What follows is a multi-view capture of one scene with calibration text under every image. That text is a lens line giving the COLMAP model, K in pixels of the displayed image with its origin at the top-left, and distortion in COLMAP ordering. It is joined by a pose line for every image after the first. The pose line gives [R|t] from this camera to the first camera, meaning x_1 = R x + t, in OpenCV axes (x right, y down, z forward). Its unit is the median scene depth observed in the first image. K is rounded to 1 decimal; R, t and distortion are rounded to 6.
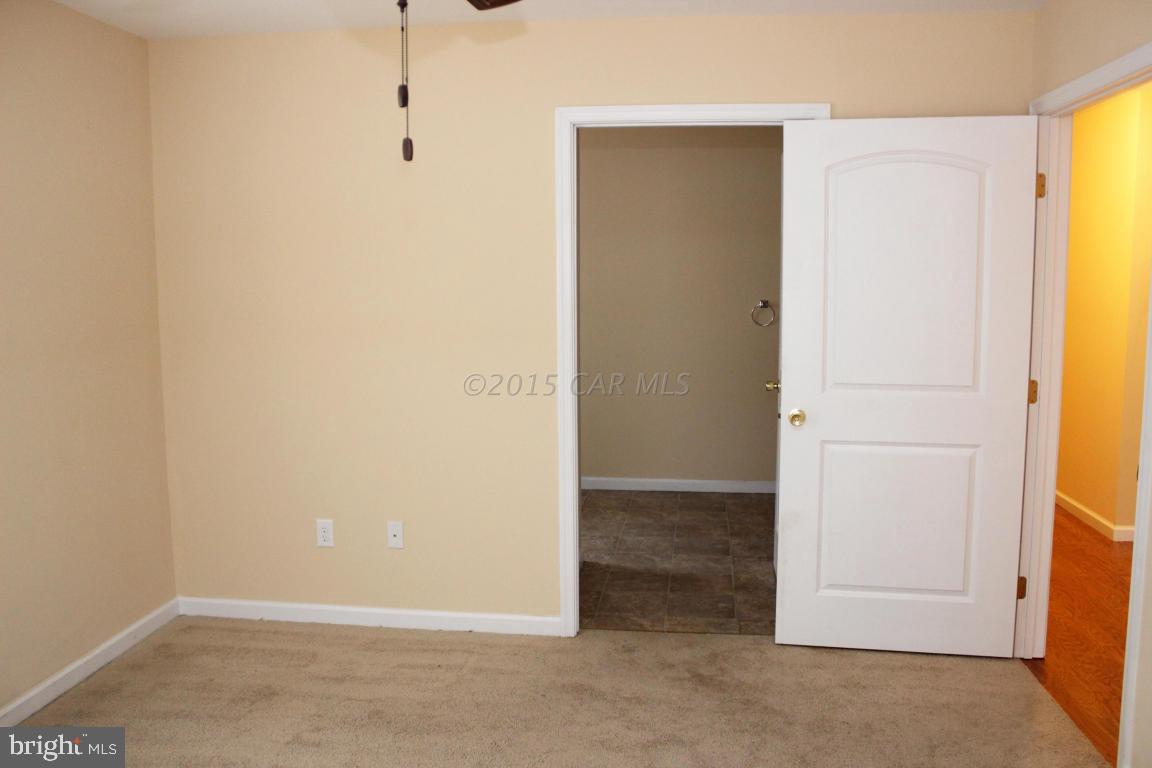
lens RADIAL K [[966.3, 0, 576.0], [0, 966.3, 384.0], [0, 0, 1]] dist [-0.155990, 0.144757]
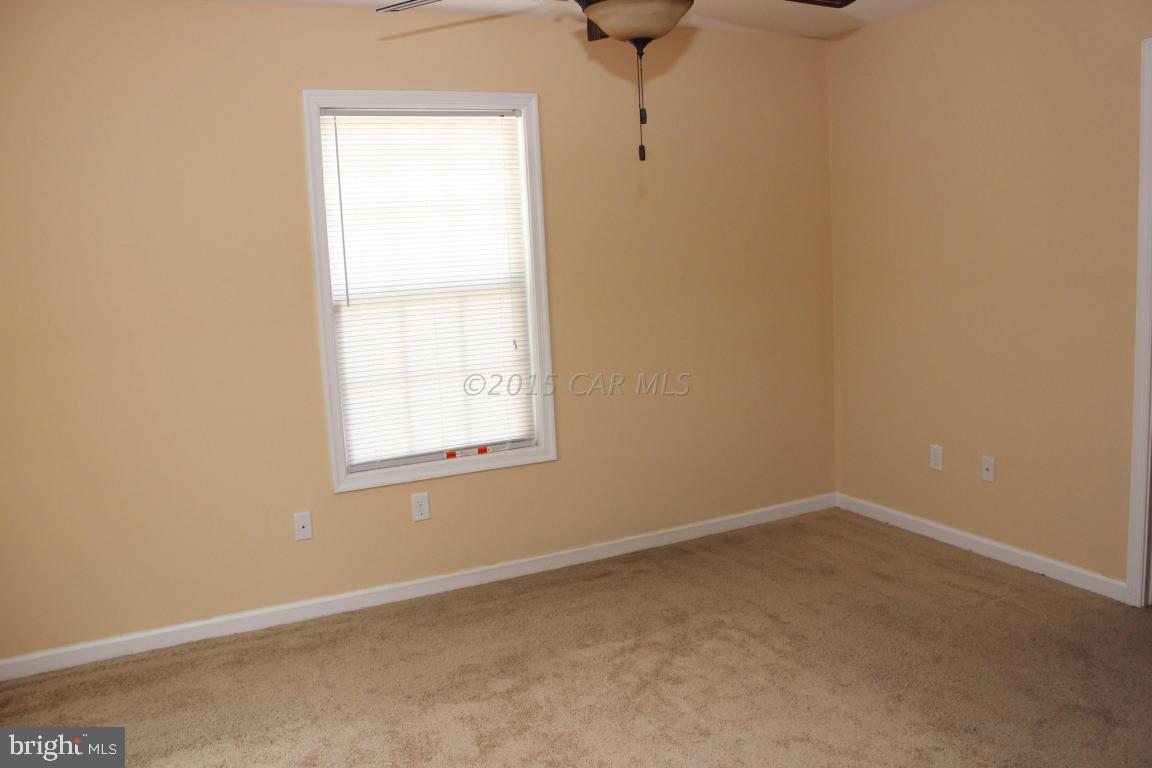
lens RADIAL K [[966.3, 0, 576.0], [0, 966.3, 384.0], [0, 0, 1]] dist [-0.155990, 0.144757]
pose [[0.545258, 0.102534, -0.831974, 0.430648], [-0.051383, 0.994713, 0.088916, -0.006577], [0.836692, -0.005733, 0.547644, 0.040237]]
